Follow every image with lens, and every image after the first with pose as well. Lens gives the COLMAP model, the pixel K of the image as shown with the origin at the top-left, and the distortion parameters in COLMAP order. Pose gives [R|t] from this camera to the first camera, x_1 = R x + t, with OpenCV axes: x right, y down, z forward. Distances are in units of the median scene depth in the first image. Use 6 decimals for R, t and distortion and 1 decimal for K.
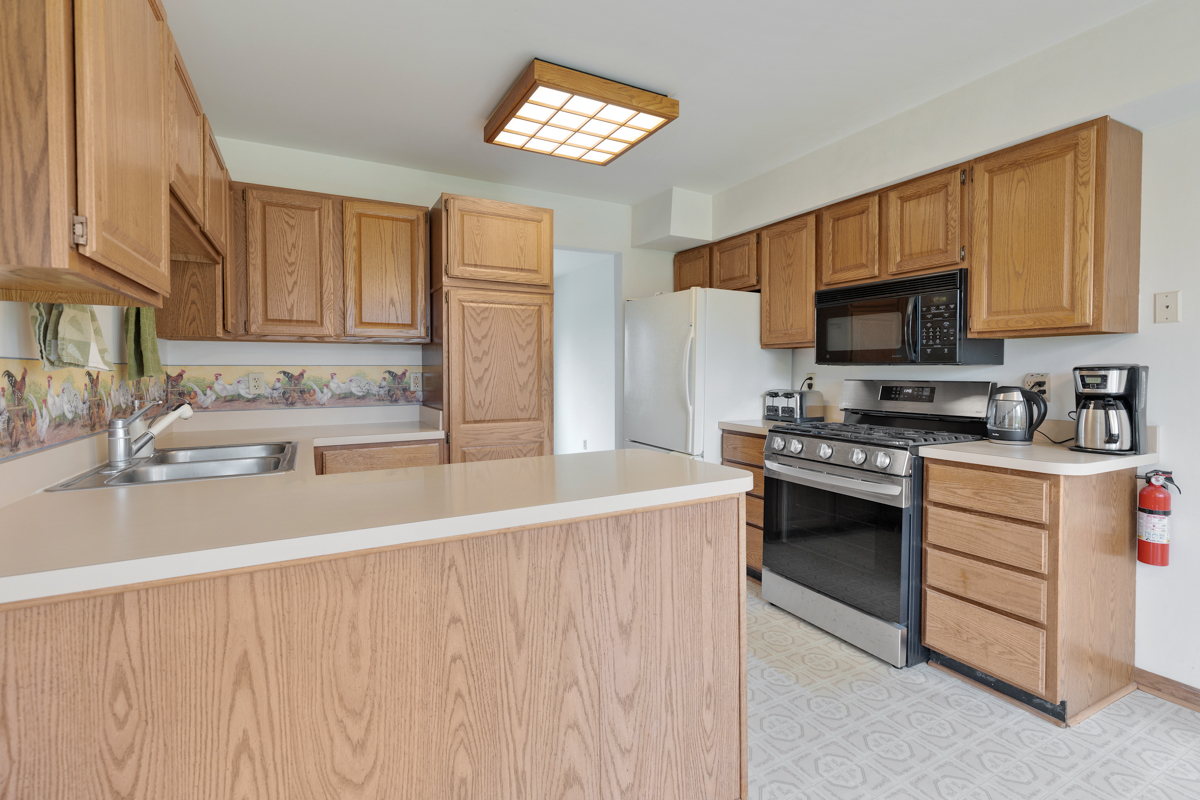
lens RADIAL K [[545.1, 0, 599.6], [0, 545.1, 373.6], [0, 0, 1]] dist [0.006495, -0.000659]
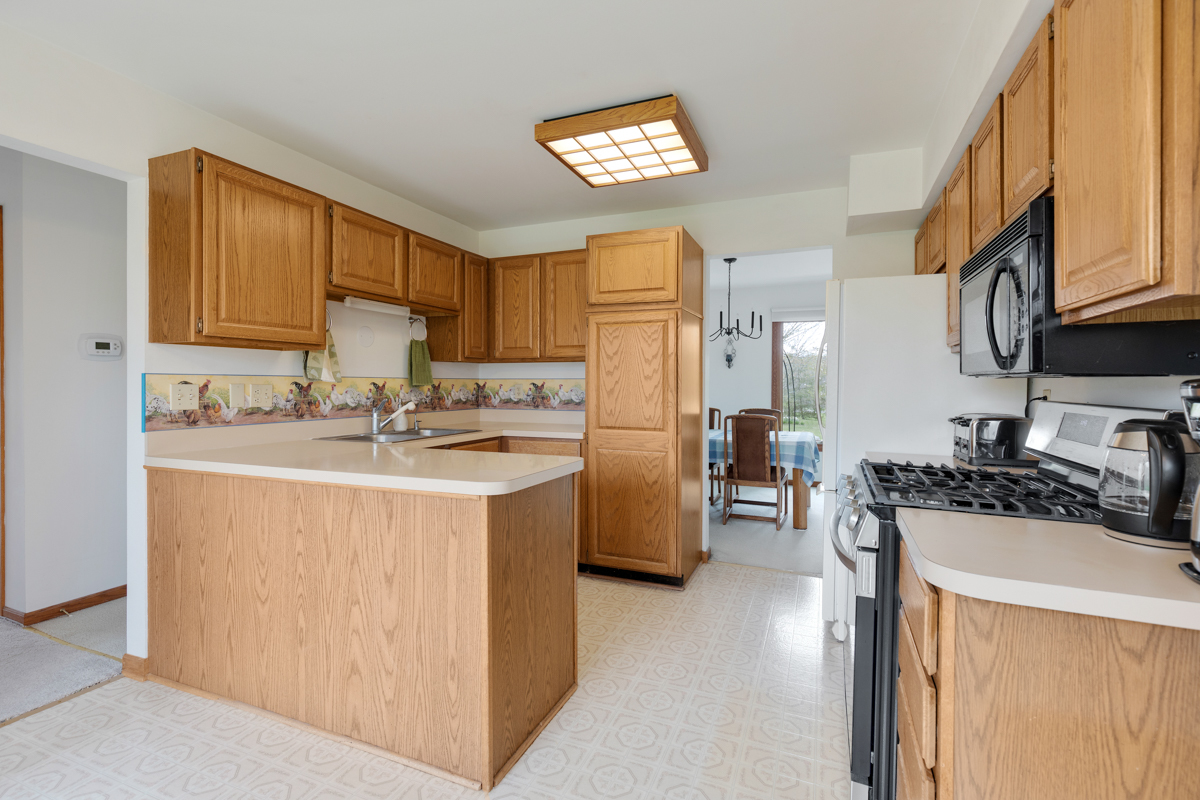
lens RADIAL K [[544.7, 0, 604.0], [0, 544.7, 378.0], [0, 0, 1]] dist [0.004134, -0.000110]
pose [[0.633424, -0.003670, -0.773796, 1.285979], [-0.007908, 0.999906, -0.011216, -0.006003], [0.773764, 0.013224, 0.633335, 0.517349]]
